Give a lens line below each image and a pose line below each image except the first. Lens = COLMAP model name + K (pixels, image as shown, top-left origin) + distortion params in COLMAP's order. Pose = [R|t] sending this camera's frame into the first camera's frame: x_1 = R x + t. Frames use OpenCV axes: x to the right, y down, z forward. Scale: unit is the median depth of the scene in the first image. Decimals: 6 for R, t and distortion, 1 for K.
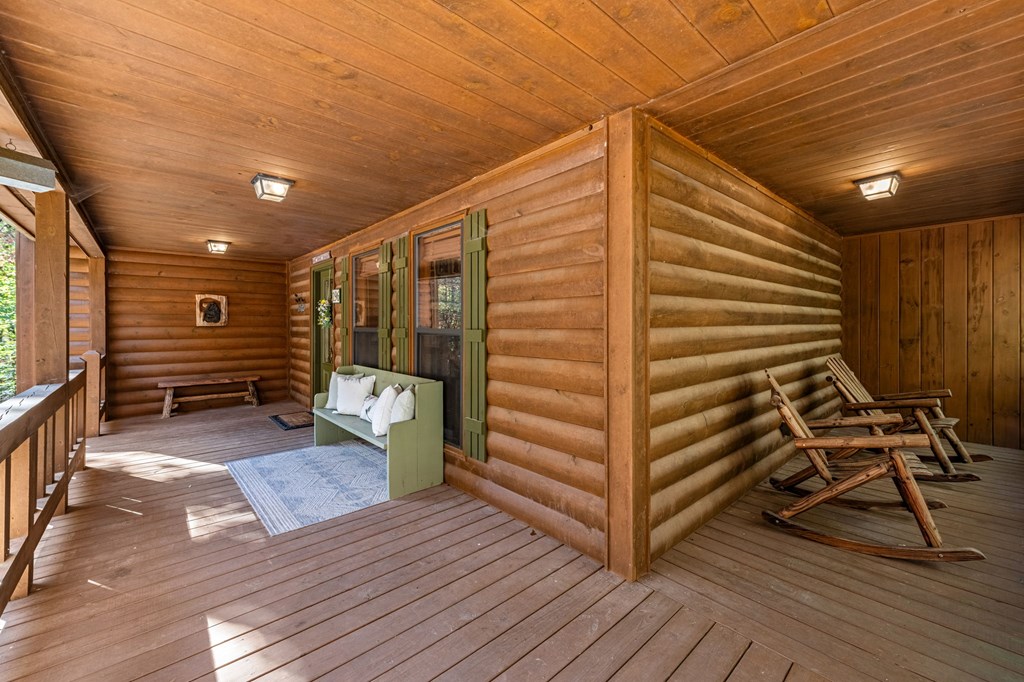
lens RADIAL K [[406.1, 0, 507.5], [0, 406.1, 331.2], [0, 0, 1]] dist [0.013197, -0.003077]
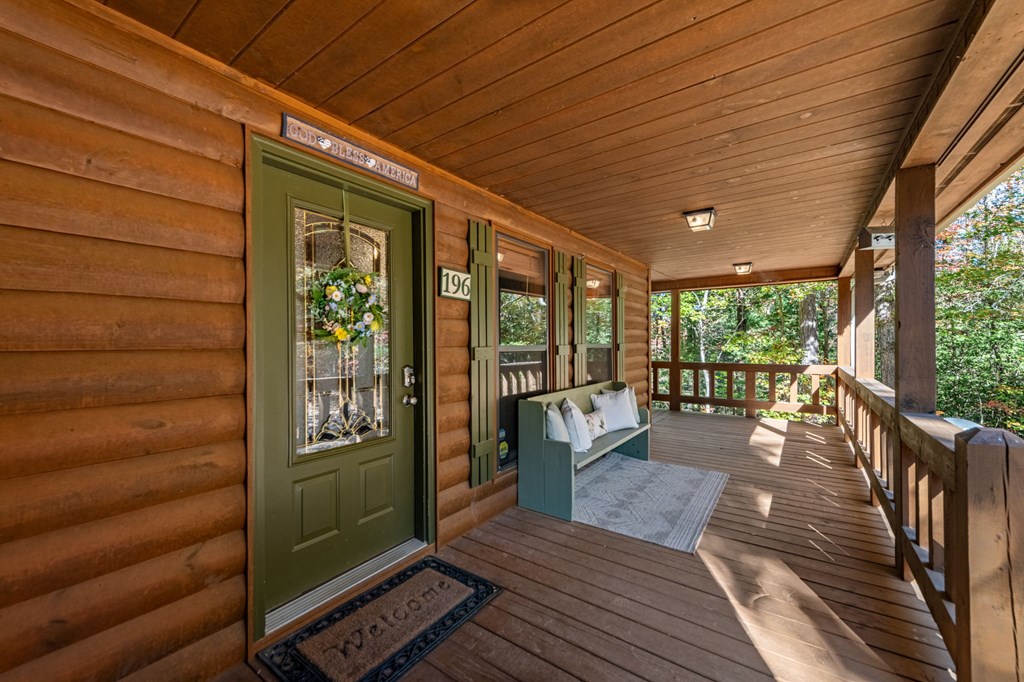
lens RADIAL K [[406.1, 0, 506.1], [0, 406.1, 342.0], [0, 0, 1]] dist [0.013197, -0.003077]
pose [[-0.228807, 0.000338, 0.973472, -1.466190], [0.004406, 0.999990, 0.000688, -0.017087], [-0.973462, 0.004446, -0.228806, 1.678755]]
